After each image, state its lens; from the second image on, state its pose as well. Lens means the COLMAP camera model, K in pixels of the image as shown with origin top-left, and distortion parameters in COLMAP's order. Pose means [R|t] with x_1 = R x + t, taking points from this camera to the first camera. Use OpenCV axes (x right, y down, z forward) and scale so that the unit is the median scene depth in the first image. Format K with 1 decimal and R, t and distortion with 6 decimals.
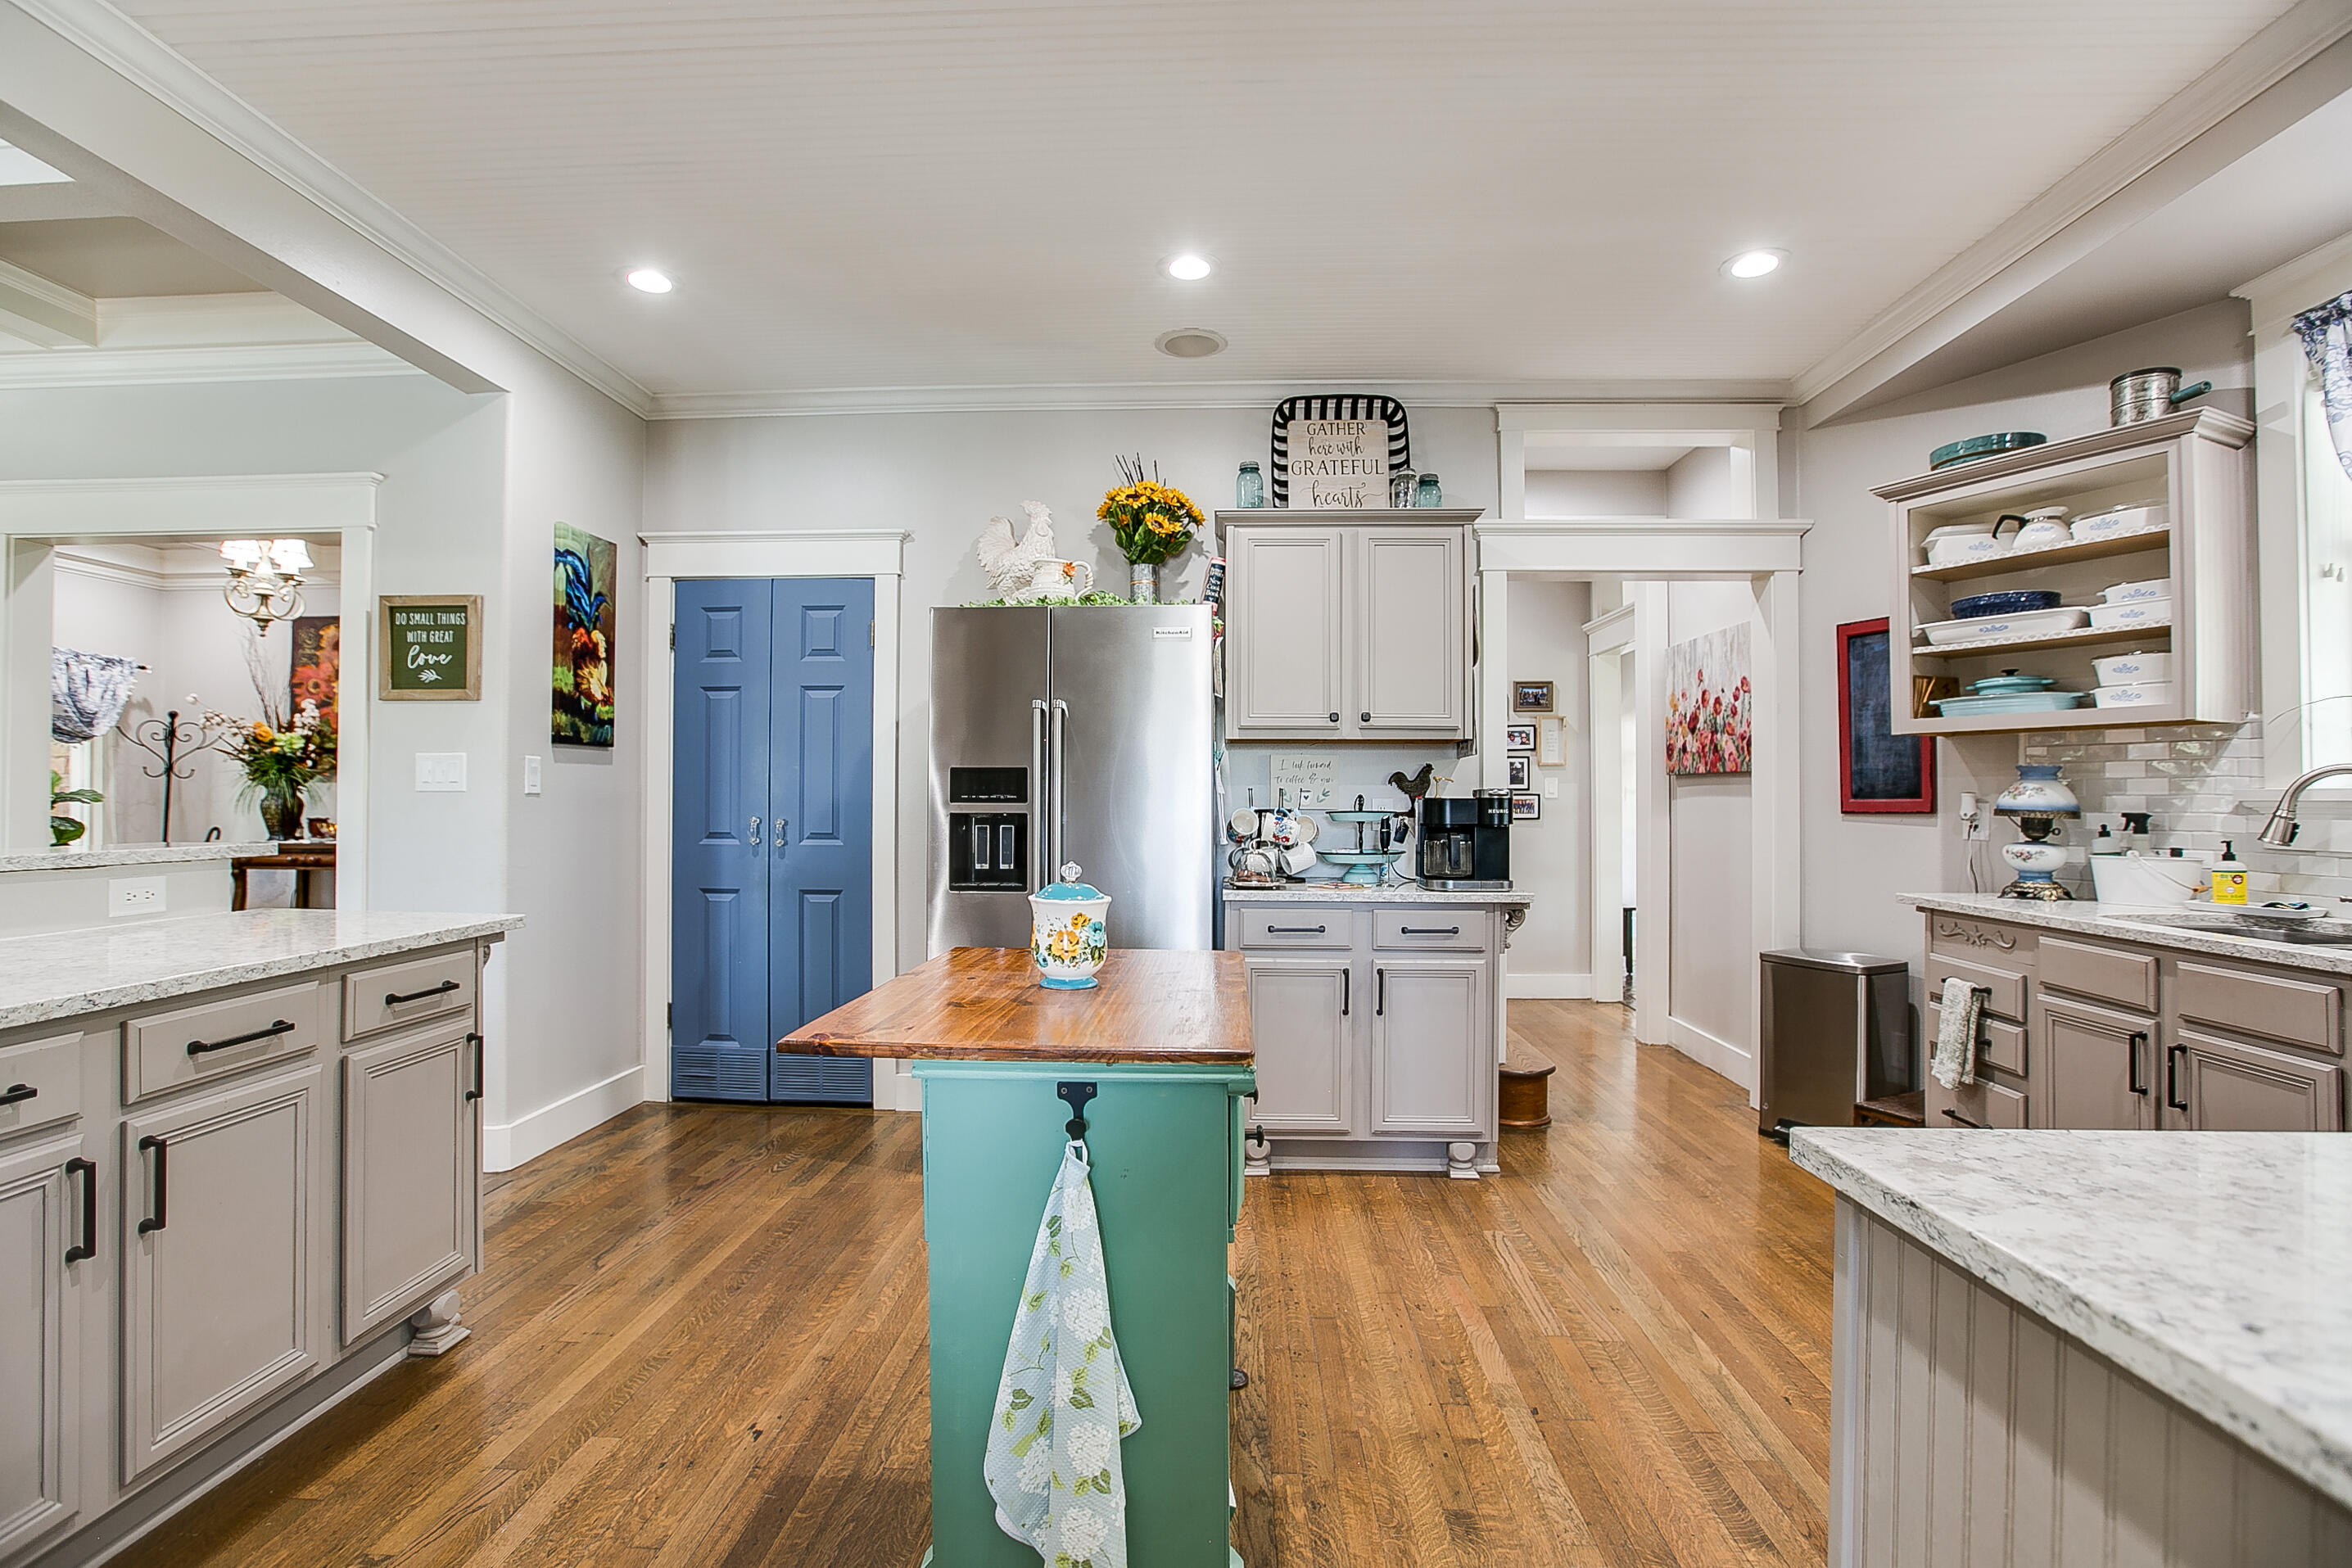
lens RADIAL K [[1084.4, 0, 1182.0], [0, 1084.4, 783.1], [0, 0, 1]] dist [-0.040776, 0.012180]
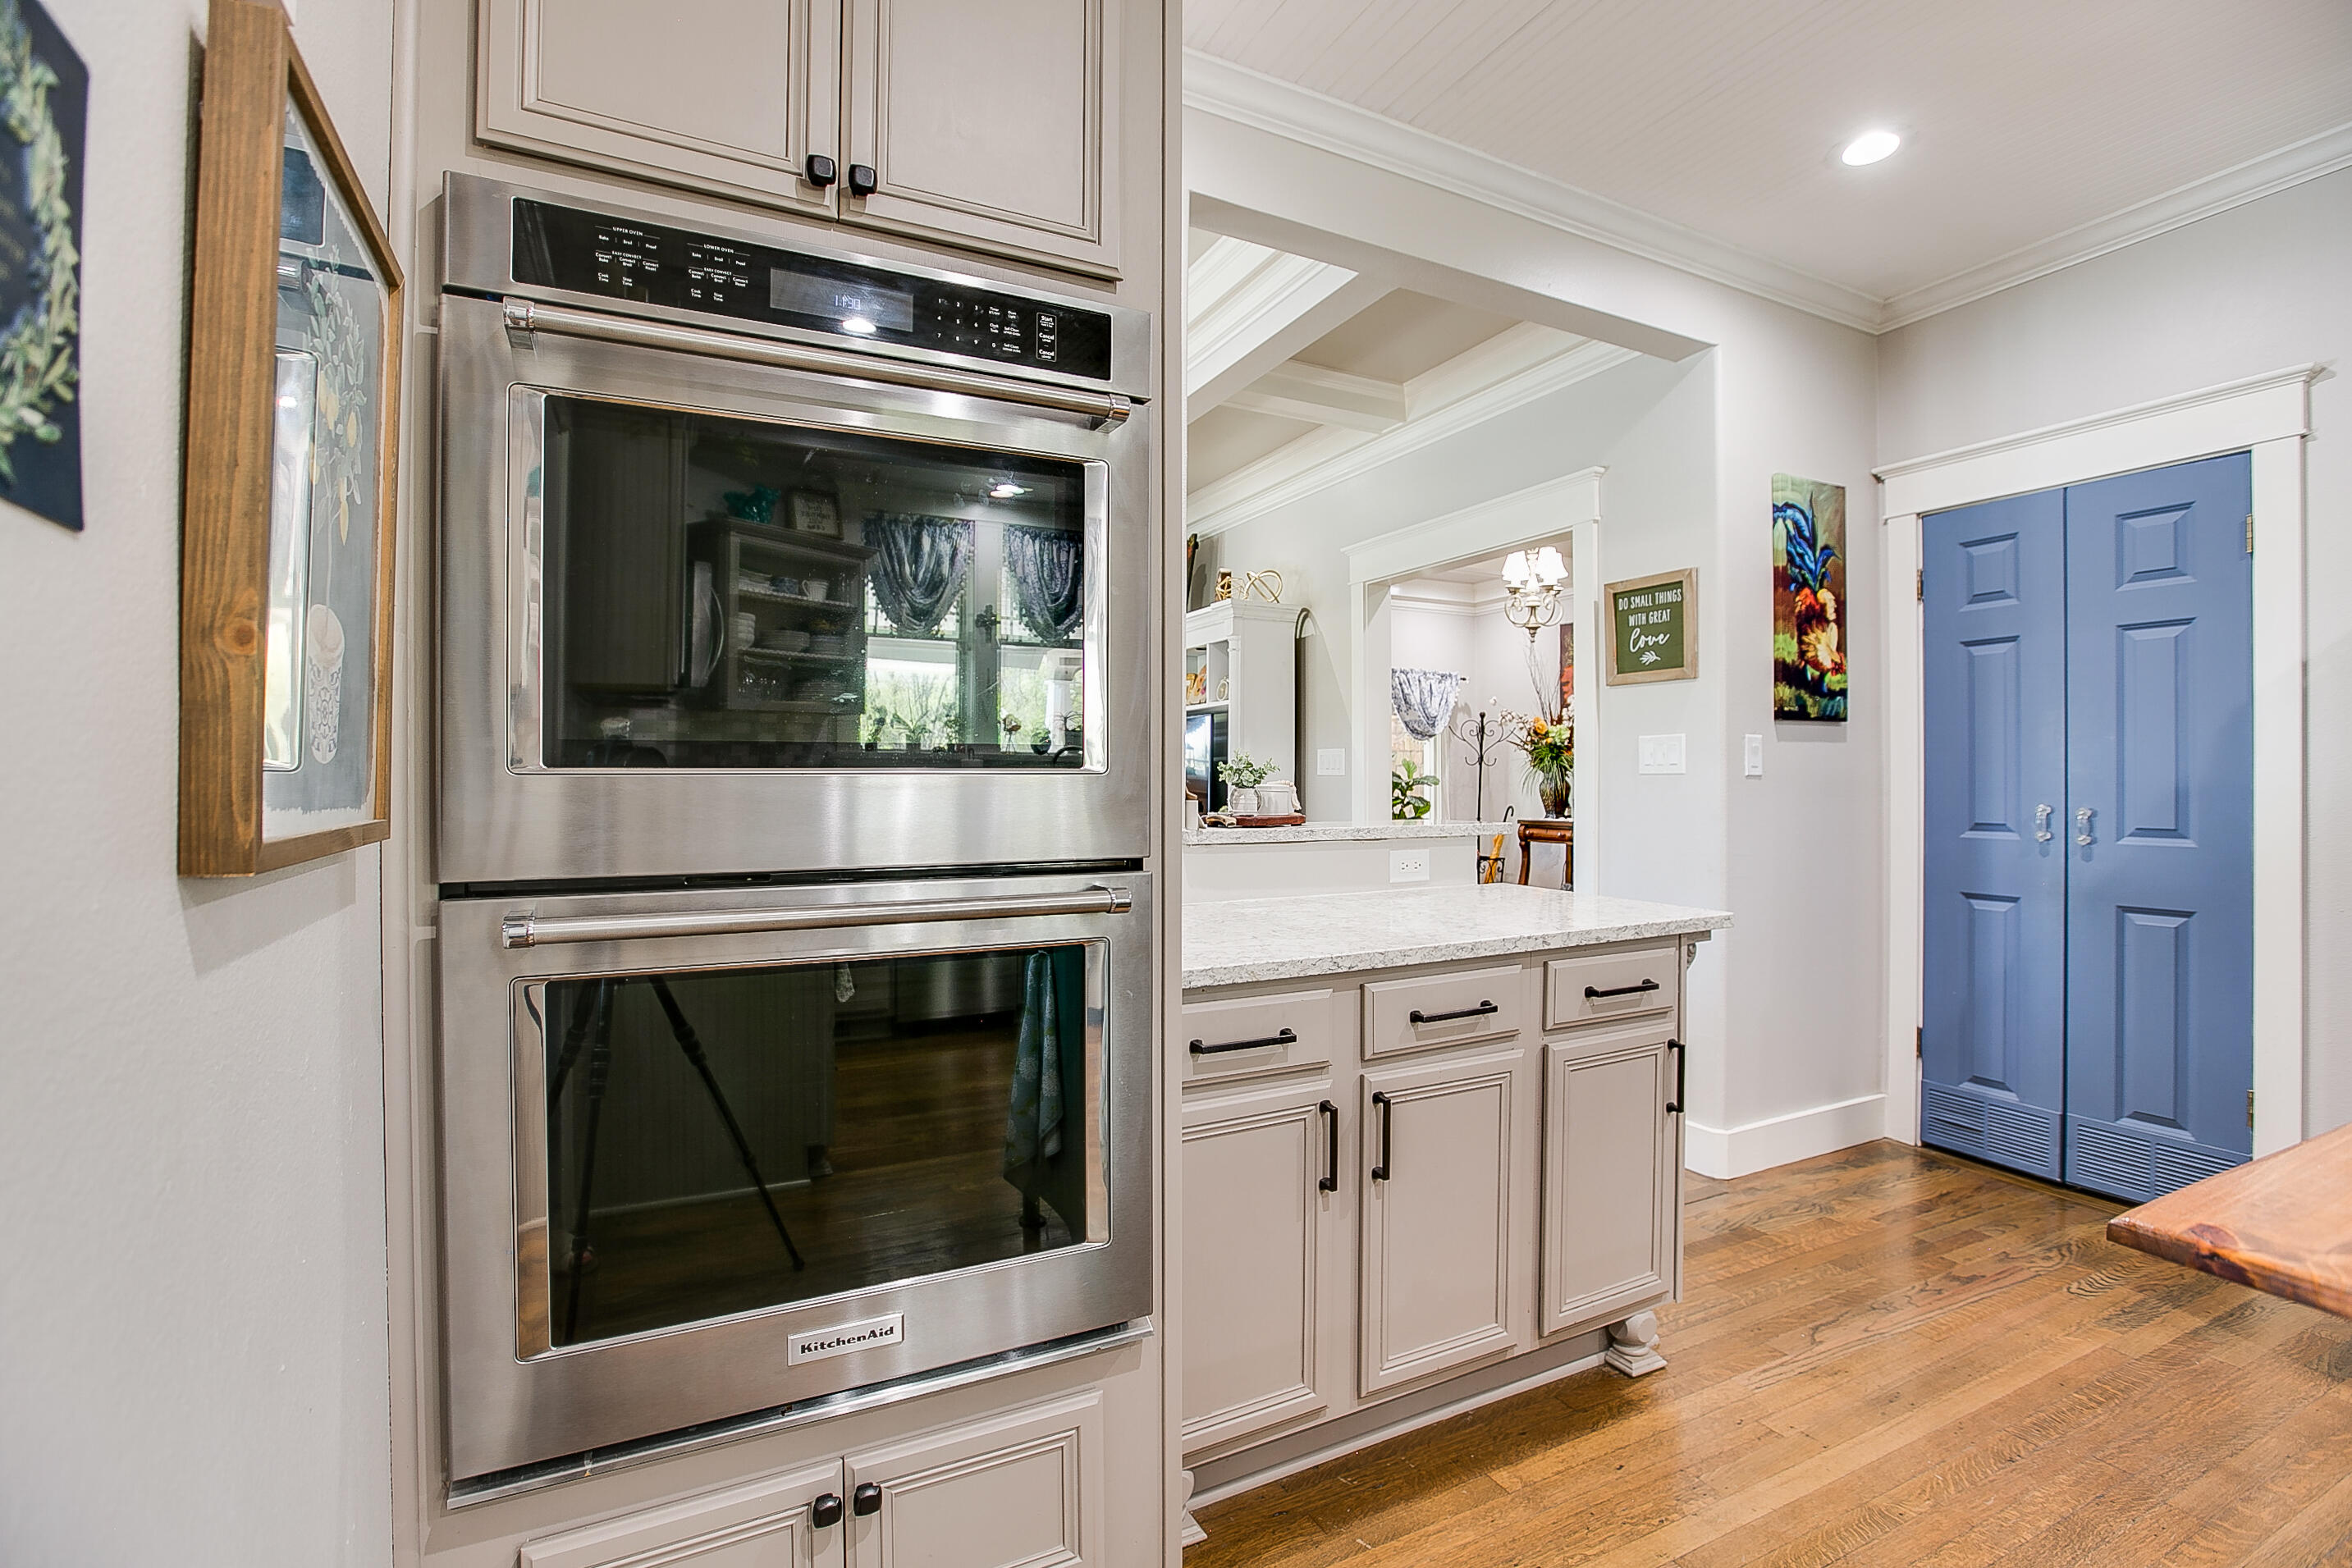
lens RADIAL K [[1084.4, 0, 1146.7], [0, 1084.4, 781.1], [0, 0, 1]] dist [-0.040776, 0.012180]
pose [[0.474264, -0.001348, -0.880382, -0.045289], [0.014297, 0.999879, 0.006171, 0.001184], [0.880267, -0.015513, 0.474226, 0.107237]]
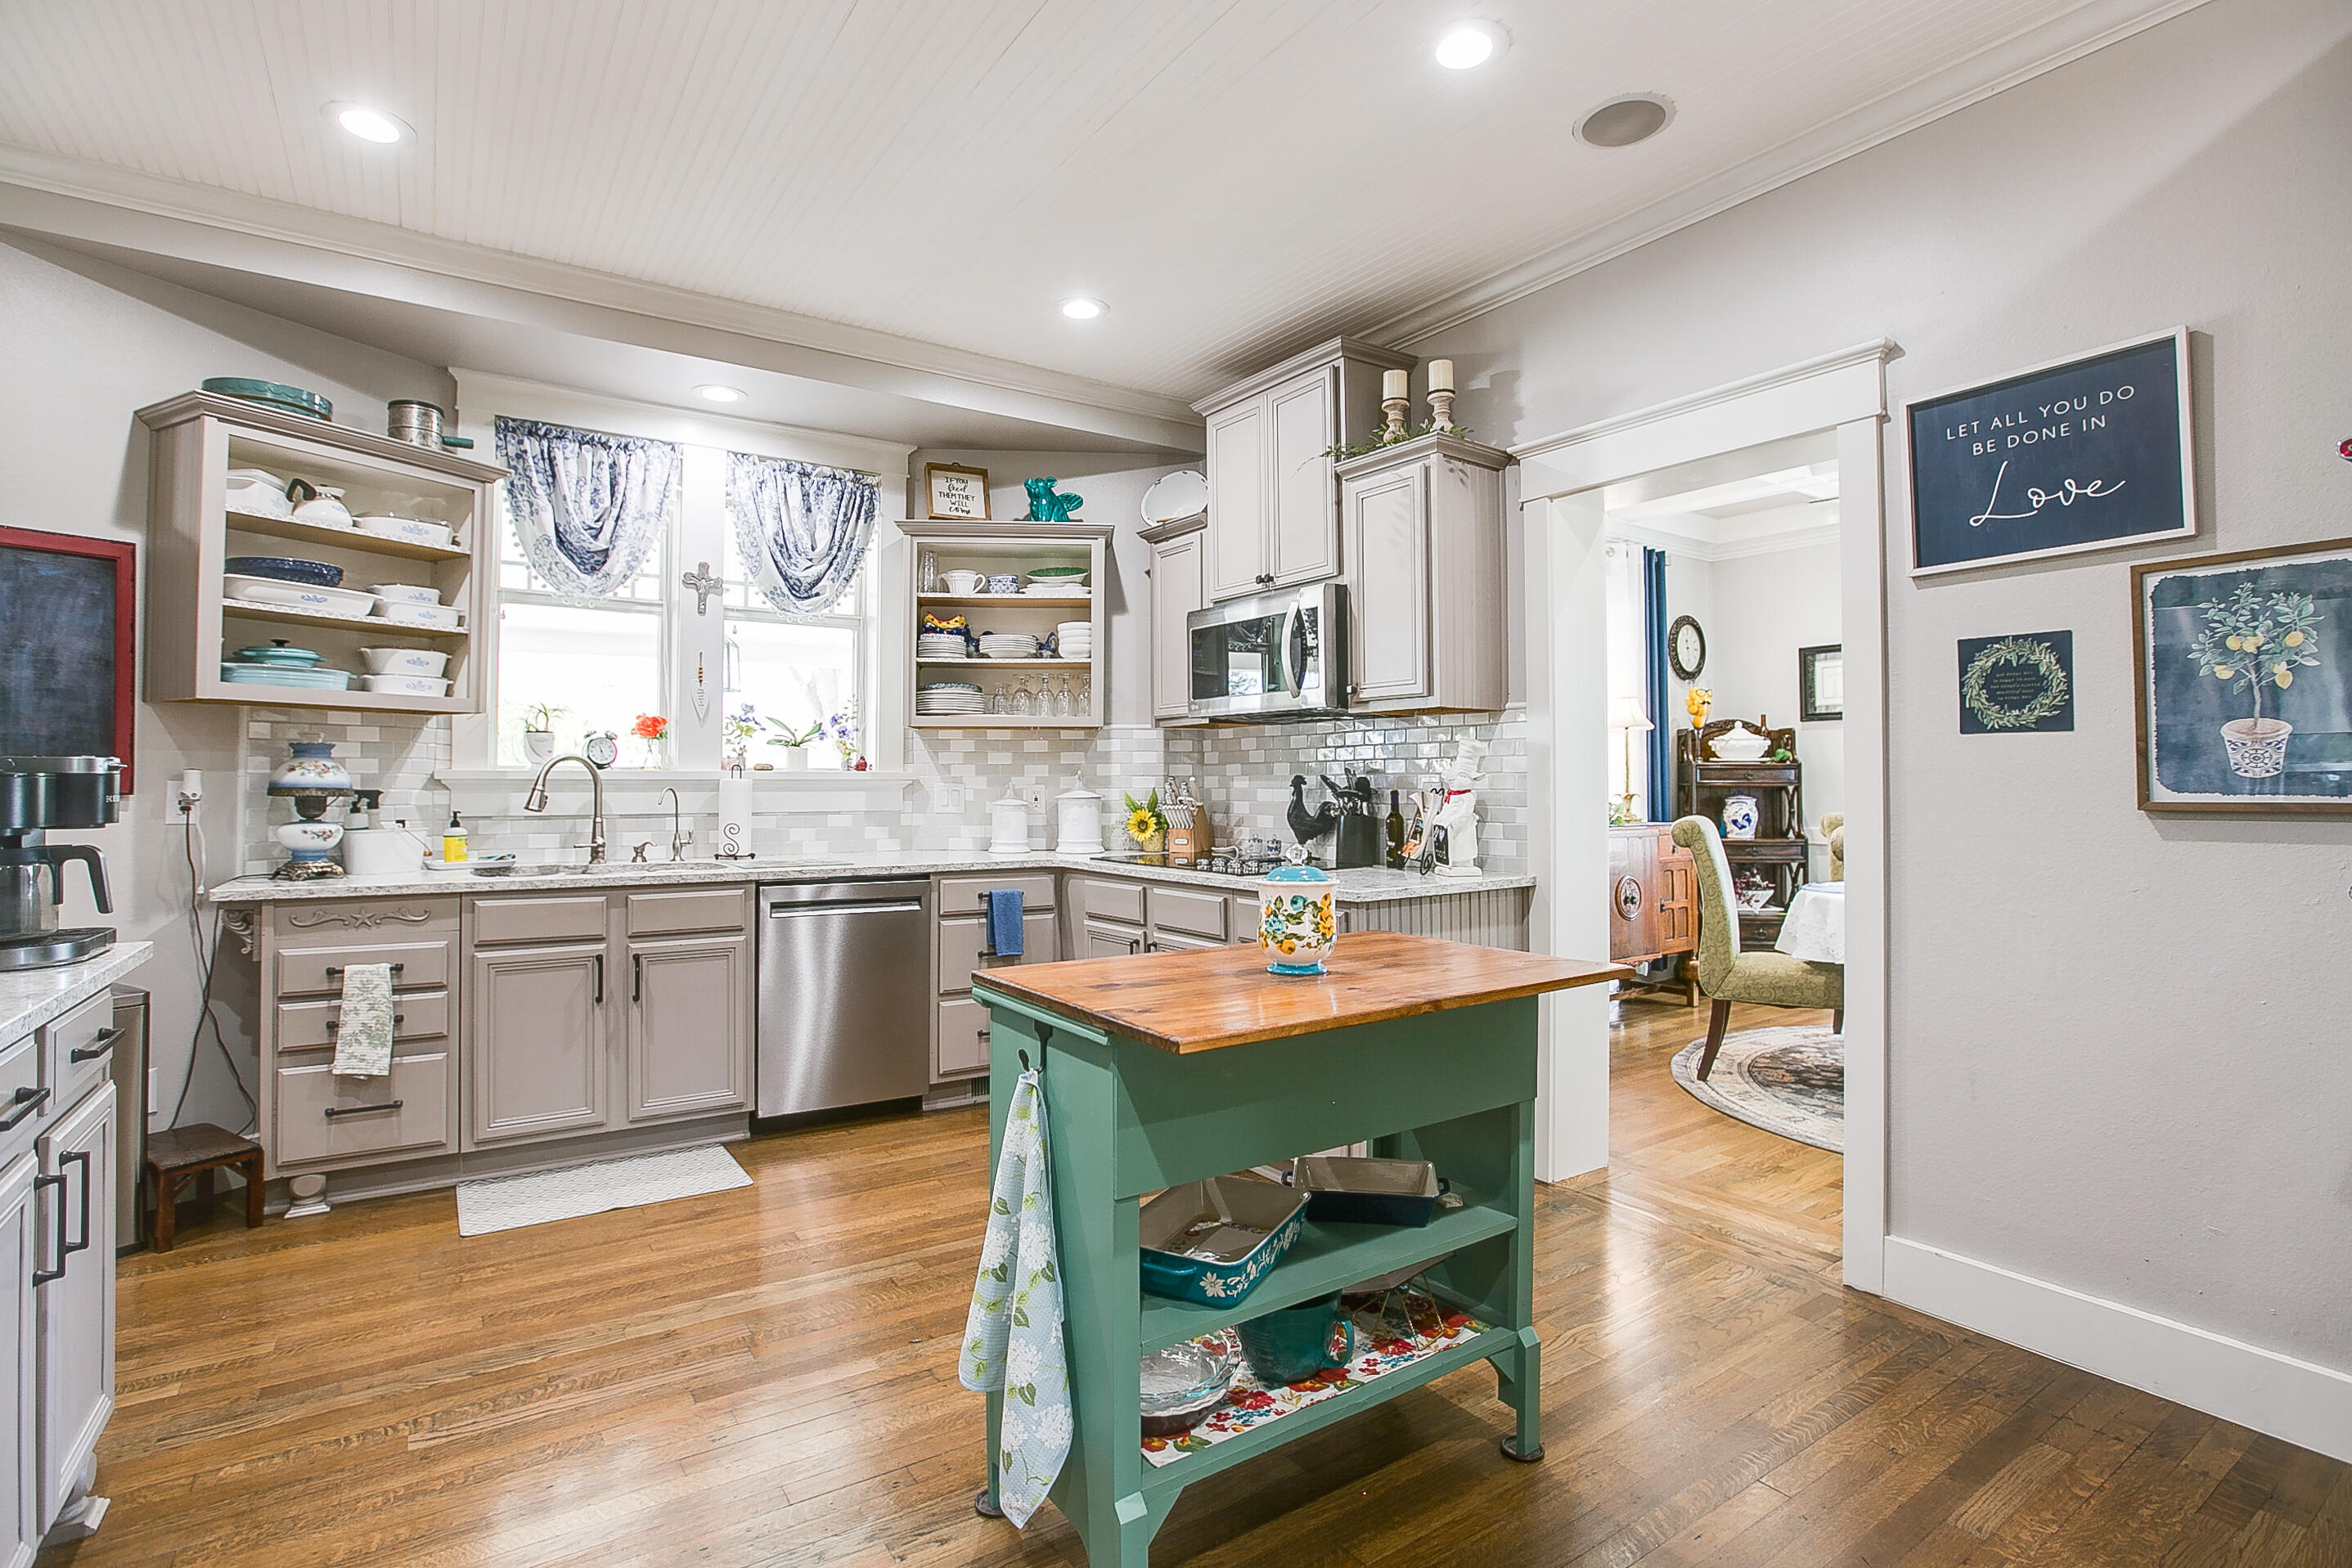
lens RADIAL K [[1133.5, 0, 1159.8], [0, 1133.5, 746.8], [0, 0, 1]] dist [-0.037705, 0.010237]
pose [[-0.577125, 0.024009, 0.816303, -0.430893], [-0.011913, 0.999214, -0.037811, 0.014706], [-0.816569, -0.031546, -0.576386, 0.839958]]
